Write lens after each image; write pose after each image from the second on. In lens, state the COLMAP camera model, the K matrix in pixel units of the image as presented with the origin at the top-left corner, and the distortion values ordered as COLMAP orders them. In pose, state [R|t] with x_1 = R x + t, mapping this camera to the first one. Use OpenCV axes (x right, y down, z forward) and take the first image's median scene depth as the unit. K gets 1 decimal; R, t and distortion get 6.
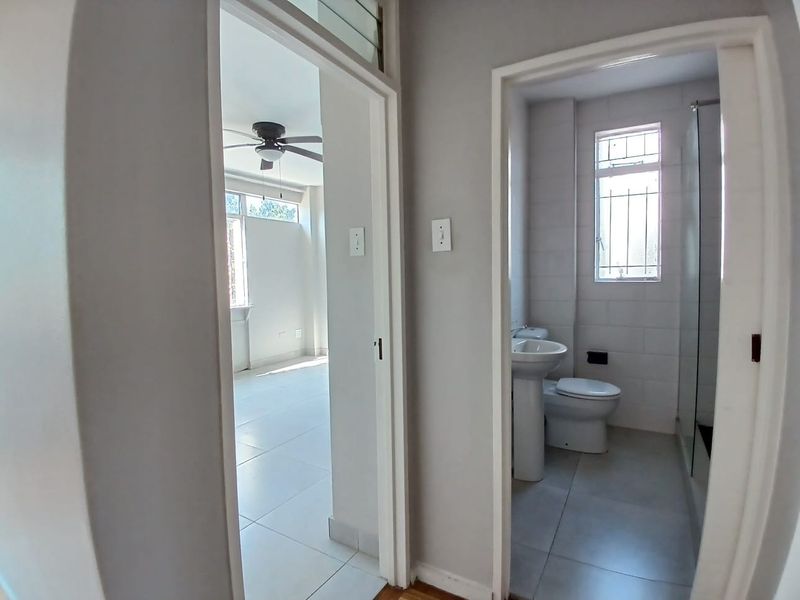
lens RADIAL K [[404.1, 0, 403.3], [0, 404.1, 288.6], [0, 0, 1]] dist [0.031926, -0.070216]
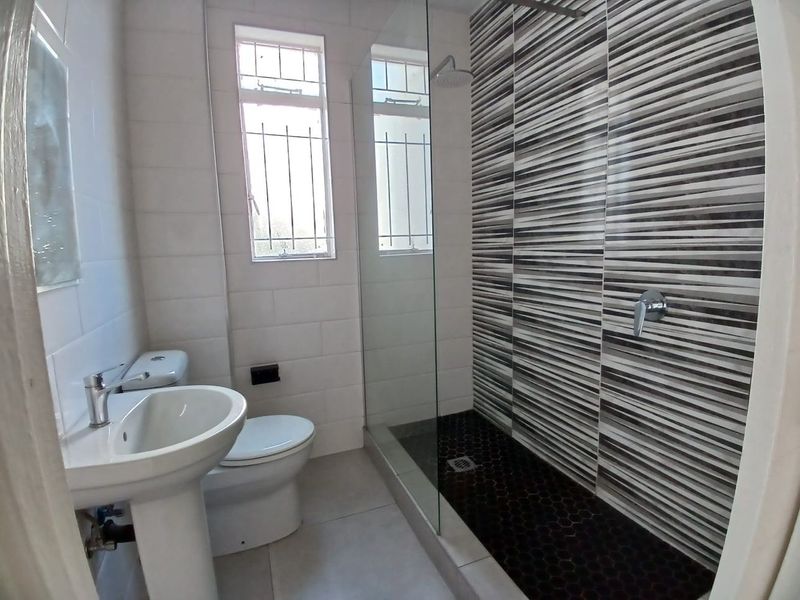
lens RADIAL K [[404.1, 0, 403.3], [0, 404.1, 288.6], [0, 0, 1]] dist [0.031926, -0.070216]
pose [[0.633337, -0.100568, 0.767314, 0.121987], [0.049747, 0.994760, 0.089317, -0.021631], [-0.772276, -0.018397, 0.635021, 0.399212]]
